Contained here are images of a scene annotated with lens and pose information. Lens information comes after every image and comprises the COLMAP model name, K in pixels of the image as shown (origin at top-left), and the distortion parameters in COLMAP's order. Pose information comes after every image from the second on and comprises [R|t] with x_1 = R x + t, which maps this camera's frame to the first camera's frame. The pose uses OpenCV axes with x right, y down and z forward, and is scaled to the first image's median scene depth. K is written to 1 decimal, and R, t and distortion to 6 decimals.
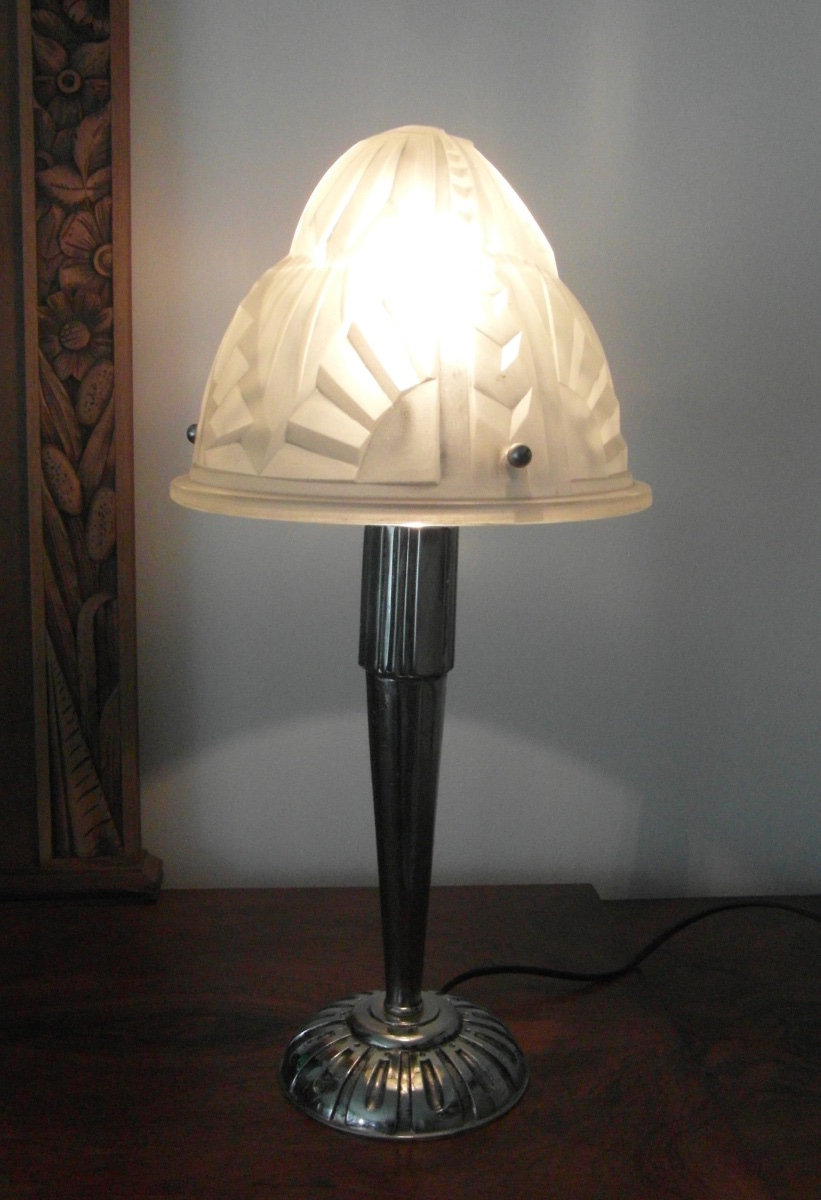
lens RADIAL K [[1053.9, 0, 410.5], [0, 1053.9, 600.0], [0, 0, 1]] dist [0.000236, 0.008359]
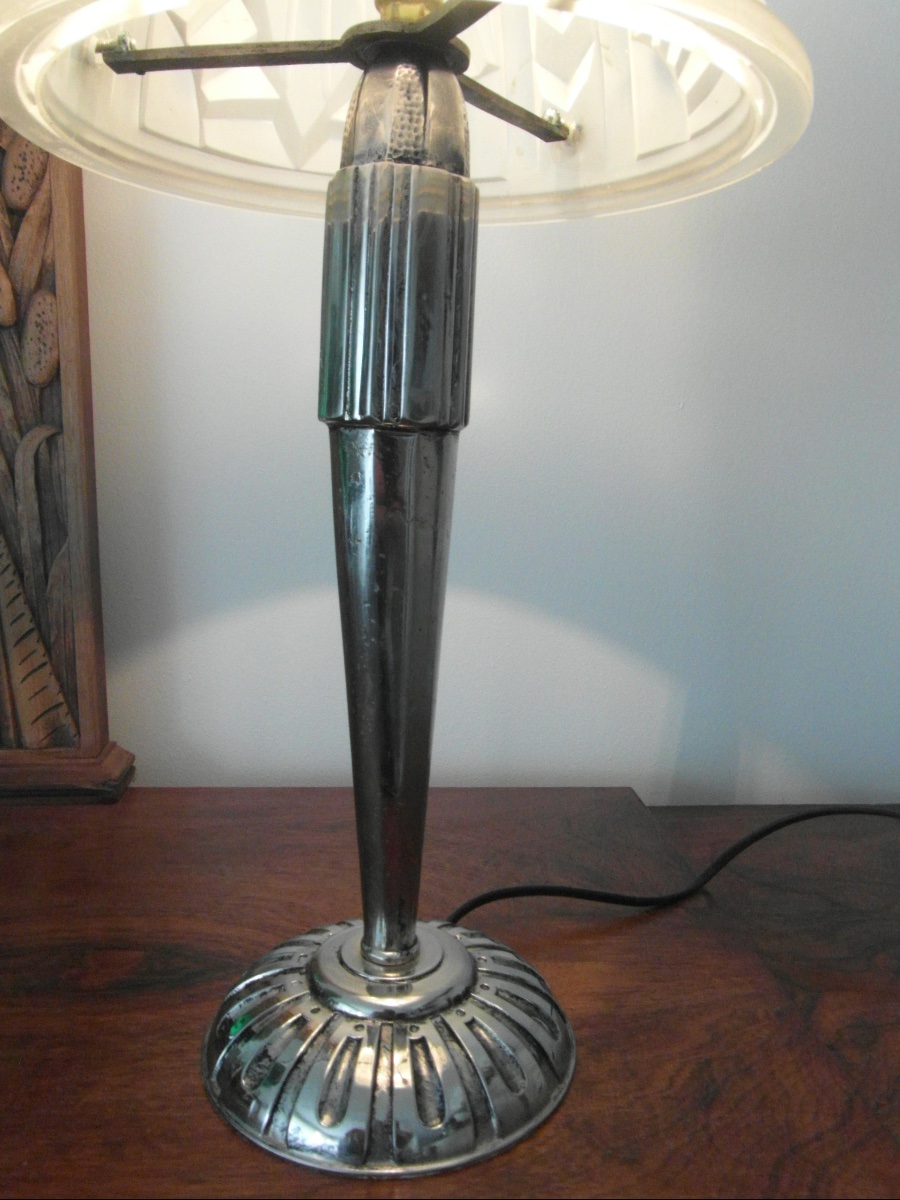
lens RADIAL K [[823.8, 0, 433.3], [0, 823.8, 603.7], [0, 0, 1]] dist [-0.002291, 0.000140]
pose [[0.999881, 0.007787, -0.013318, 0.027182], [-0.007468, 0.999689, 0.023809, 0.155497], [0.013499, -0.023707, 0.999628, 0.490317]]
